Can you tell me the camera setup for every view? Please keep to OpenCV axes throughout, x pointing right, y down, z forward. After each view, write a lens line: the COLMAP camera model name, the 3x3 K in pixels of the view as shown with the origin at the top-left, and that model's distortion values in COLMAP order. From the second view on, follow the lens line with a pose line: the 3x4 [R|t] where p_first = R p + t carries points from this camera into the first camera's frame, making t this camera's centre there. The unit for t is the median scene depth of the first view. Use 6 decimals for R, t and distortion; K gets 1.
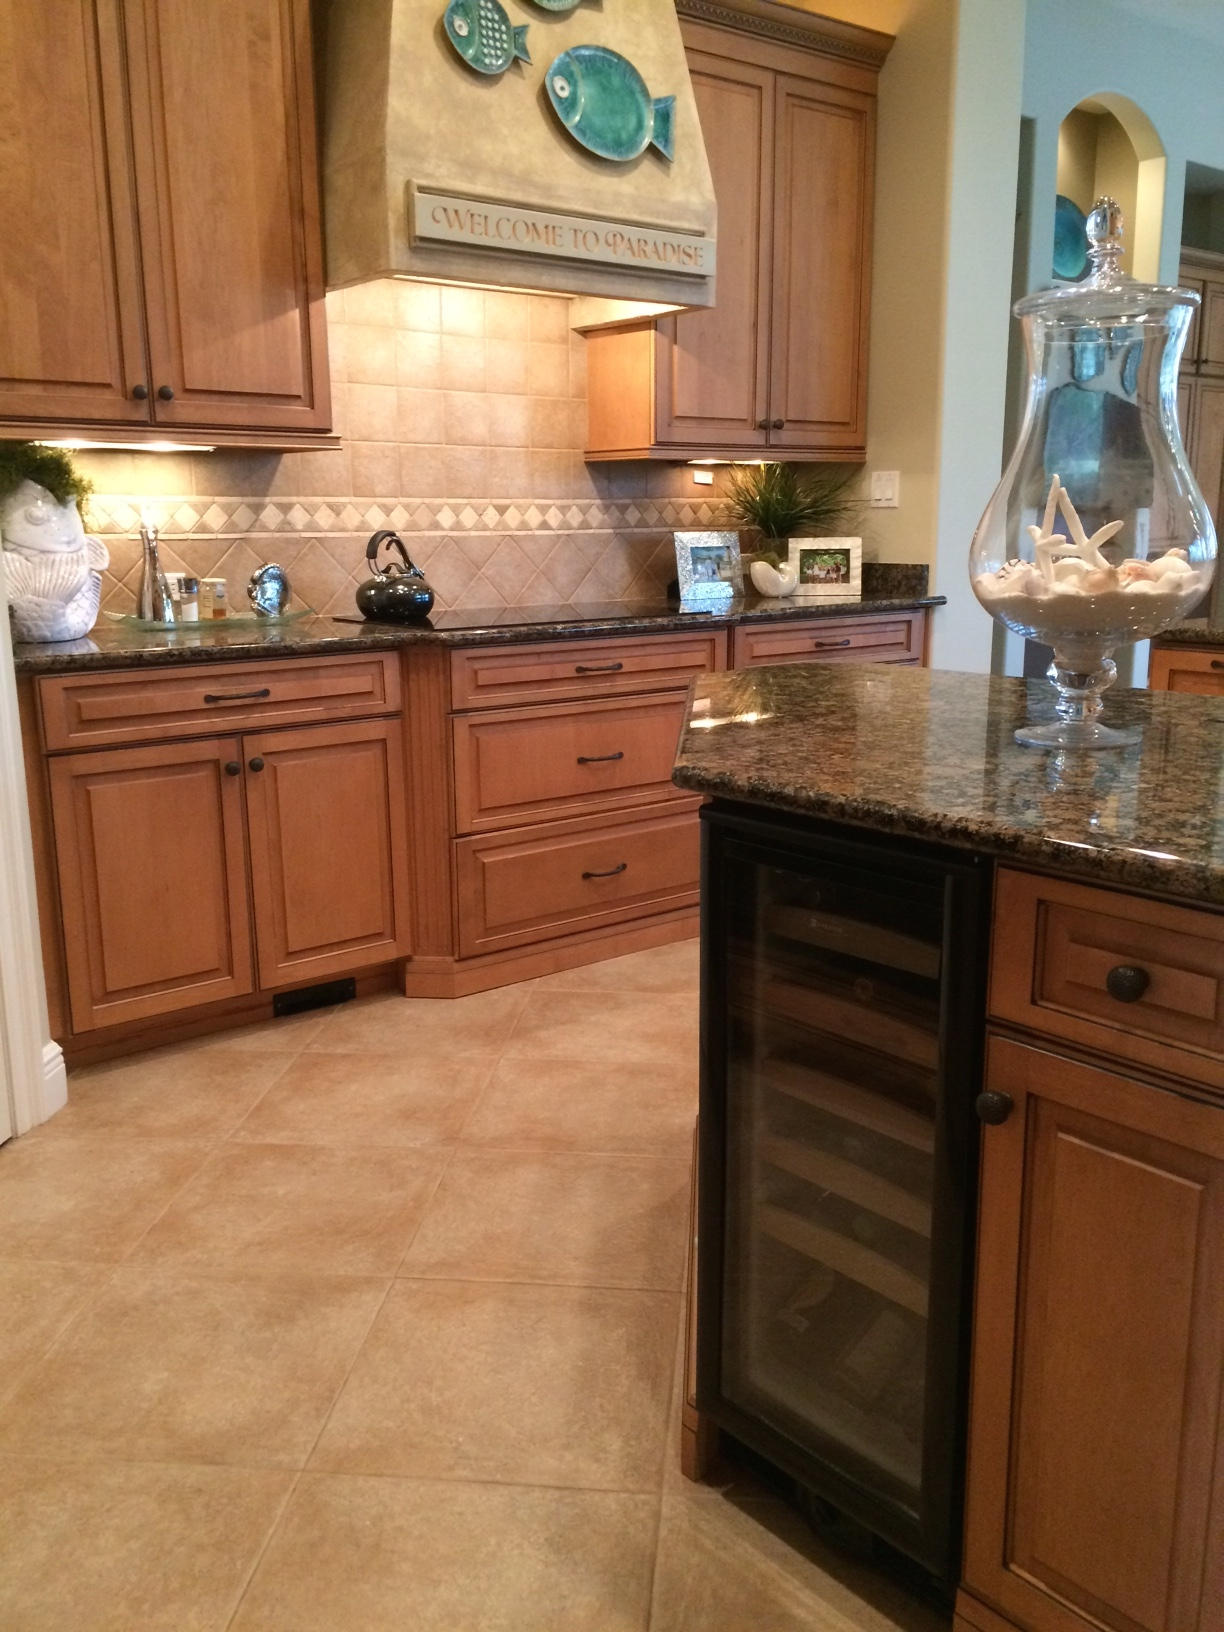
lens RADIAL K [[1405.1, 0, 612.0], [0, 1405.1, 816.0], [0, 0, 1]] dist [0.086956, -0.122039]
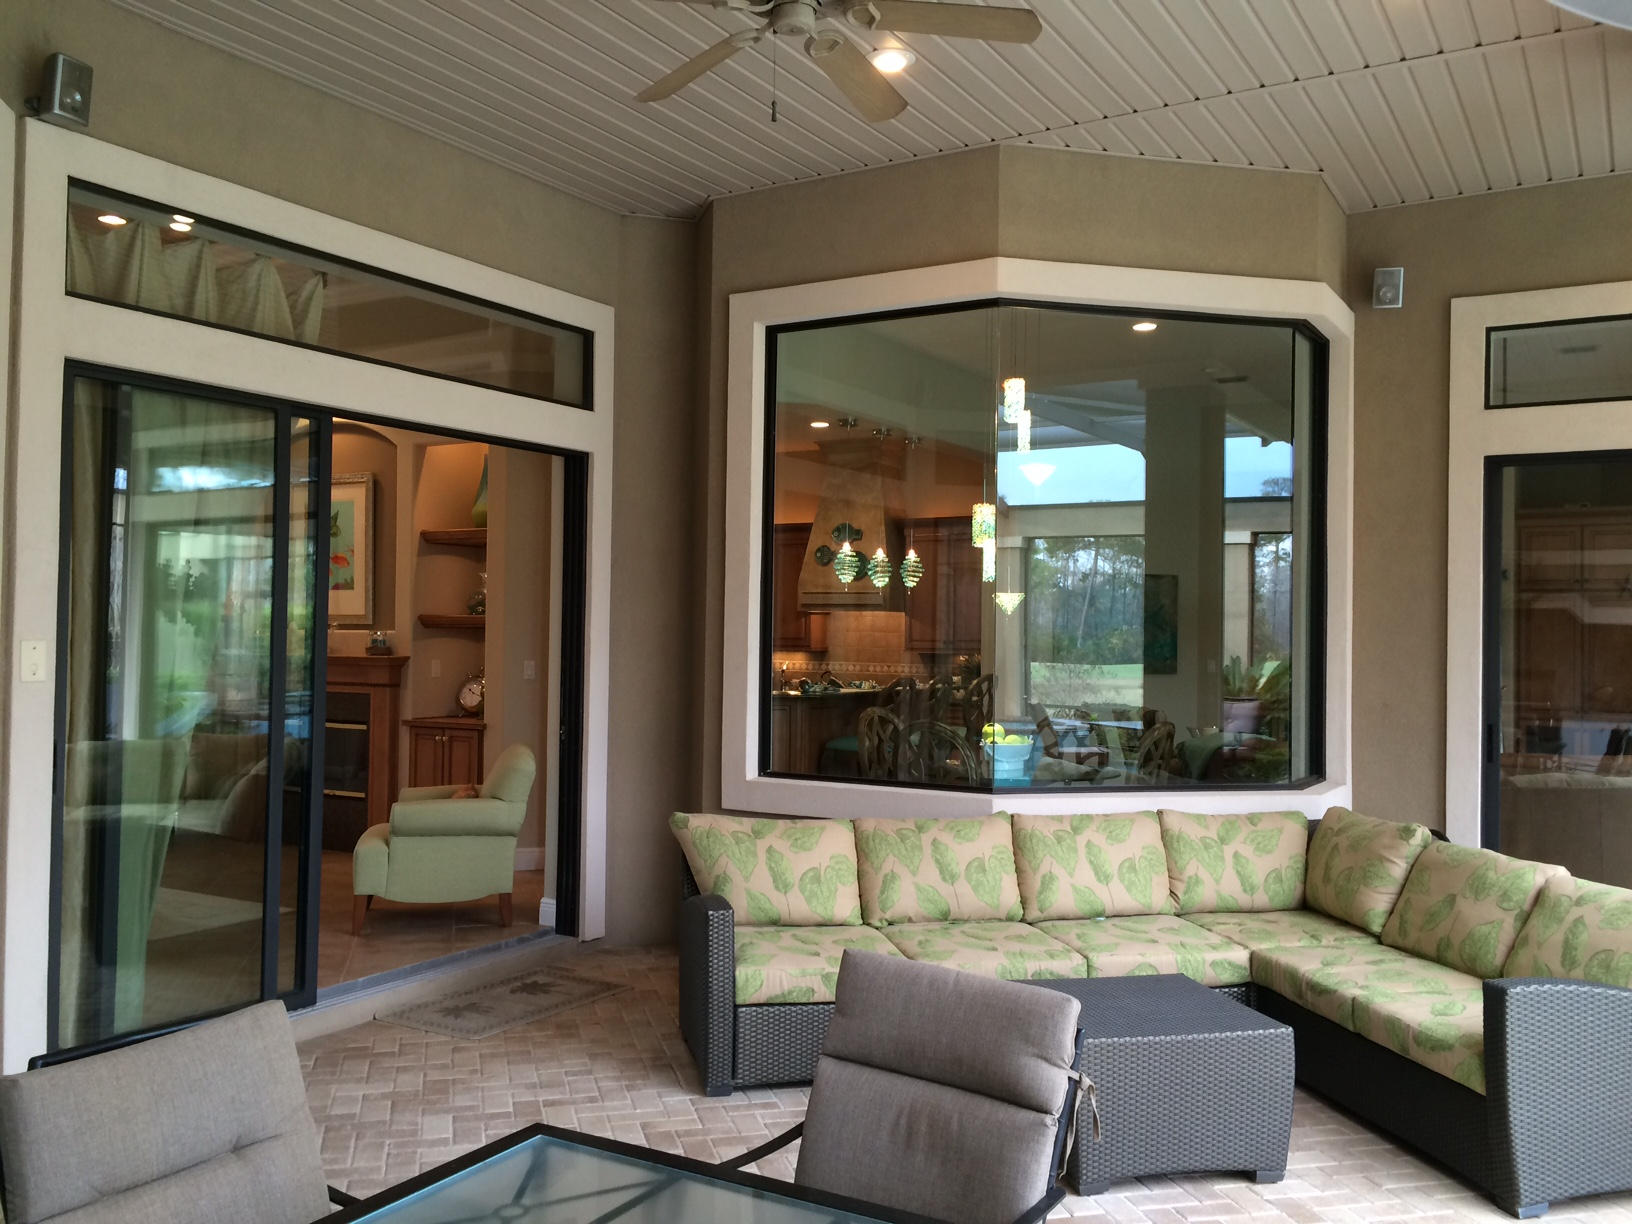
lens RADIAL K [[1405.1, 0, 818.2], [0, 1405.1, 606.7], [0, 0, 1]] dist [0.086956, -0.122039]
pose [[0.344787, -0.002394, -0.938678, 3.341459], [-0.210362, 0.974365, -0.079753, -0.066970], [0.914806, 0.224960, 0.335445, -0.310698]]
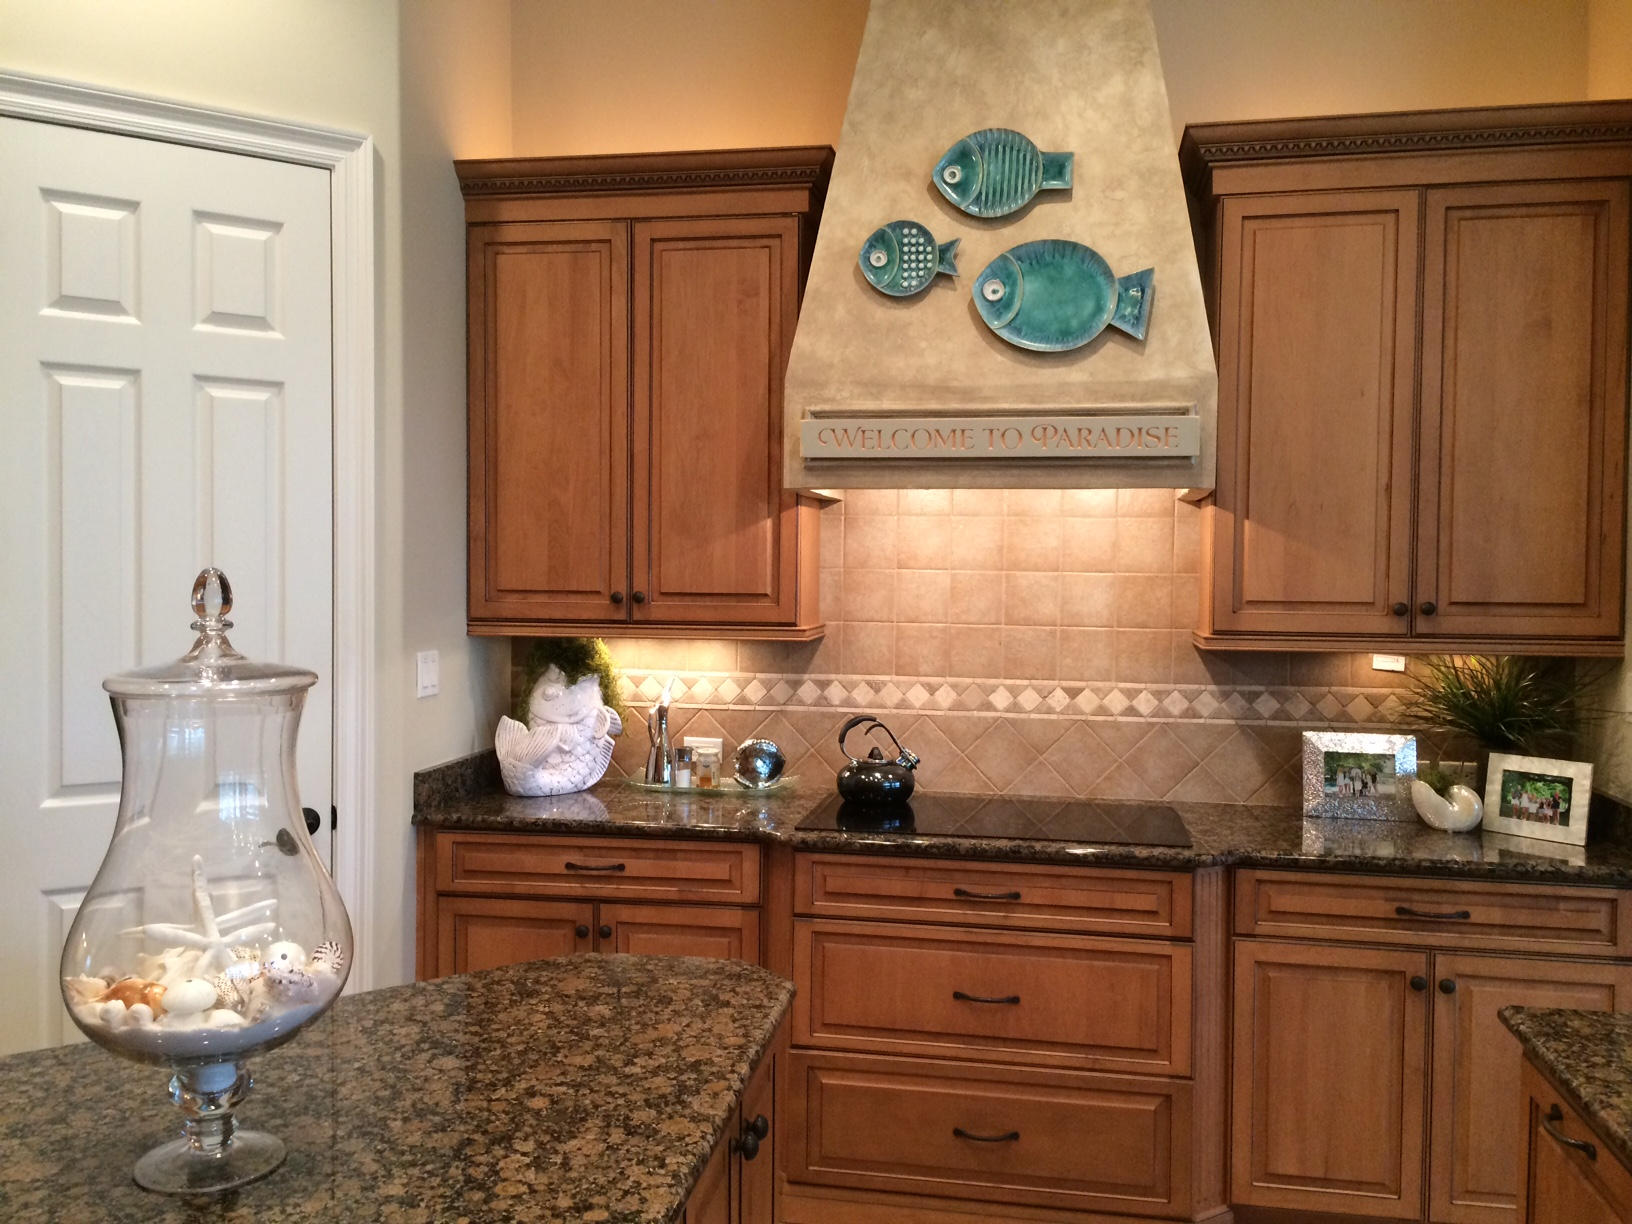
lens RADIAL K [[1405.1, 0, 818.2], [0, 1405.1, 606.7], [0, 0, 1]] dist [0.086956, -0.122039]
pose [[0.646811, 0.037267, -0.761739, 0.584779], [-0.172071, 0.980182, -0.098155, -0.175678], [0.742985, 0.194561, 0.640406, 0.320045]]
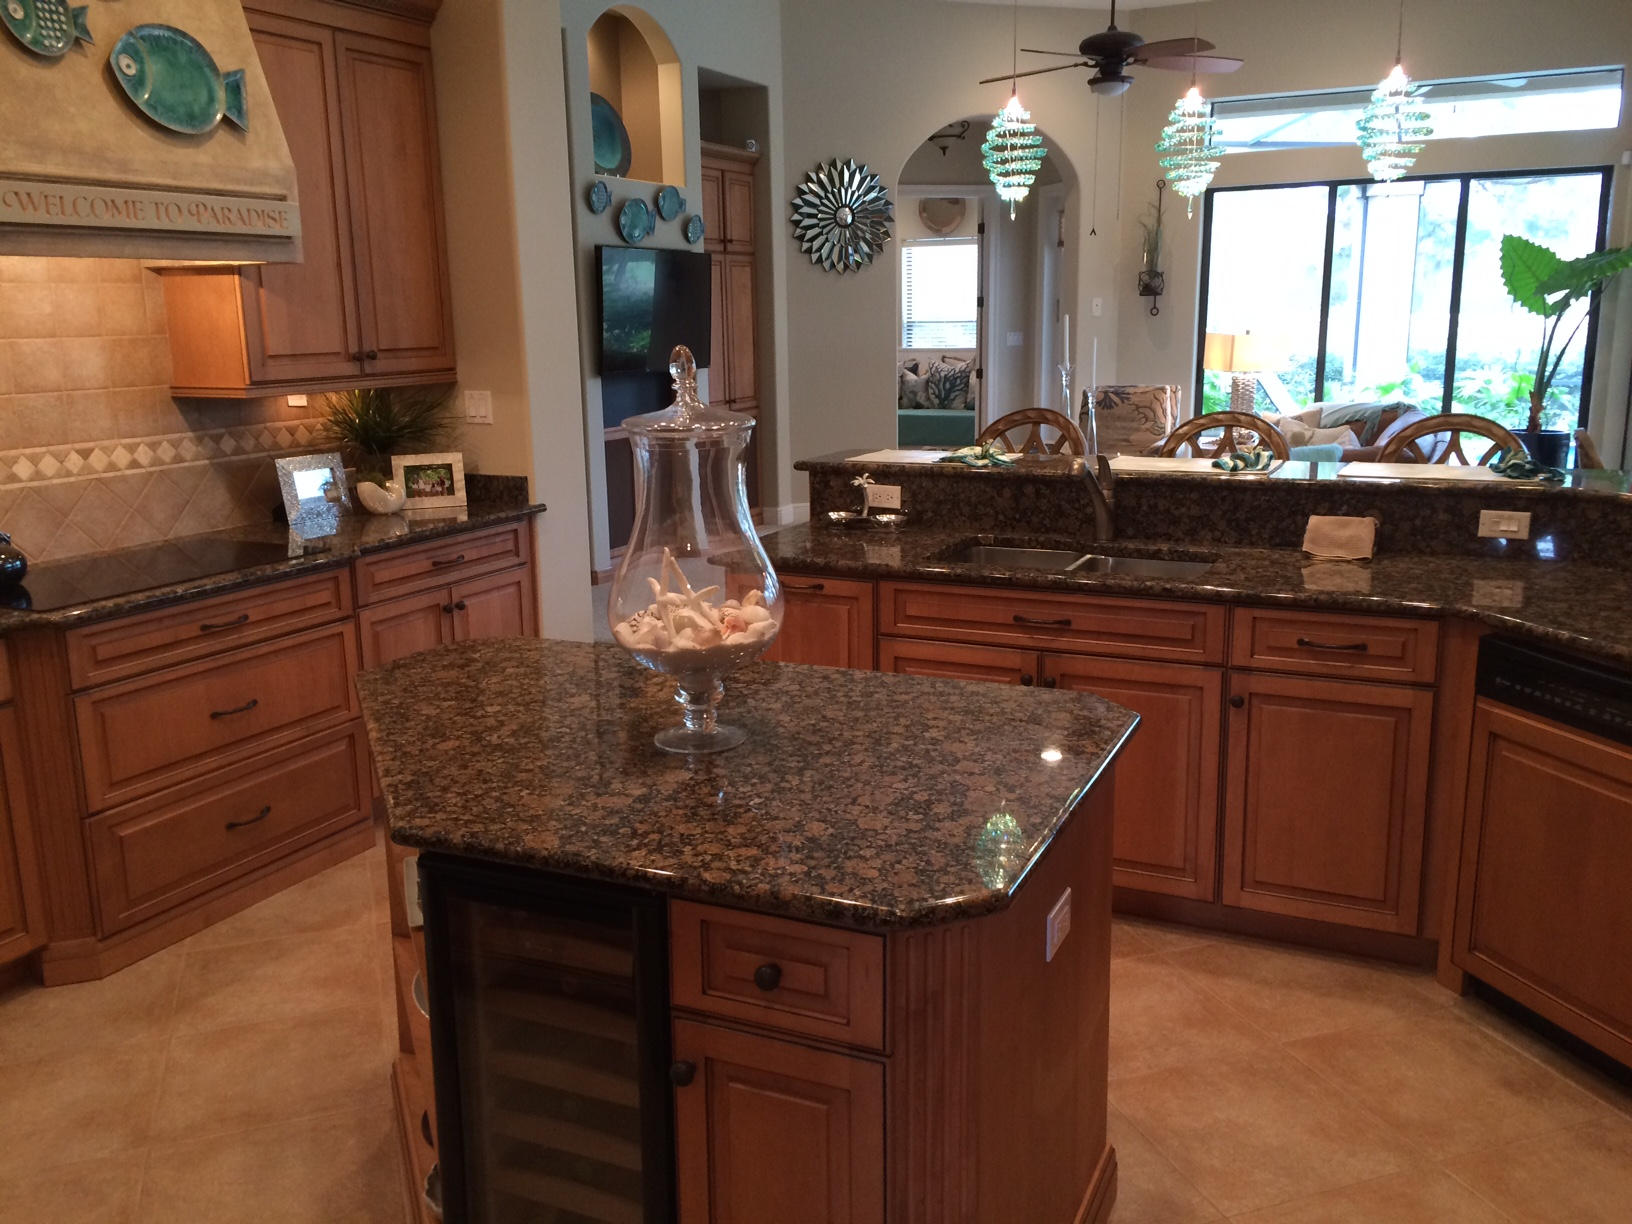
lens RADIAL K [[1405.1, 0, 818.2], [0, 1405.1, 606.7], [0, 0, 1]] dist [0.086956, -0.122039]
pose [[0.902765, -0.096286, 0.419220, -0.050998], [0.098149, 0.995023, 0.017177, -0.091779], [-0.418788, 0.025639, 0.907722, -0.108228]]
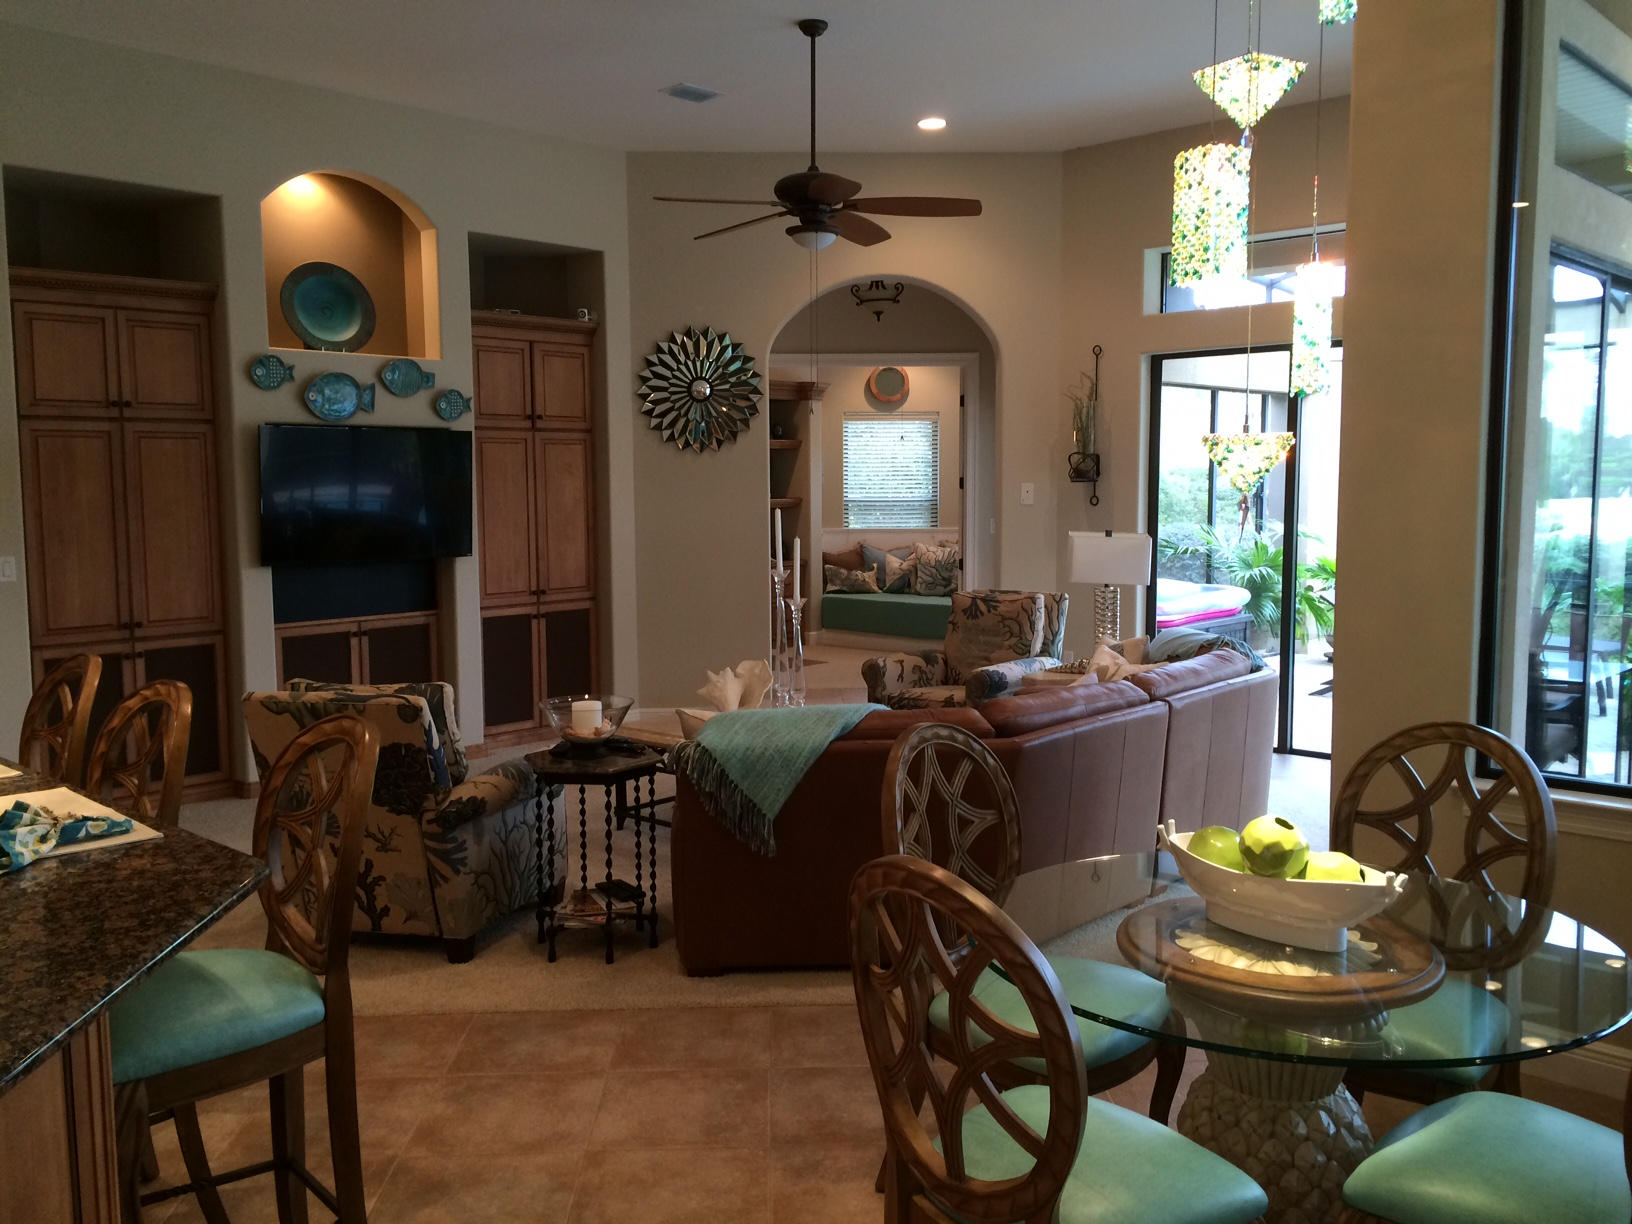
lens RADIAL K [[1405.1, 0, 818.2], [0, 1405.1, 606.7], [0, 0, 1]] dist [0.086956, -0.122039]
pose [[0.991212, -0.009240, 0.131956, 1.093380], [0.024349, 0.993256, -0.113355, -0.143914], [-0.130019, 0.115572, 0.984753, -0.024341]]
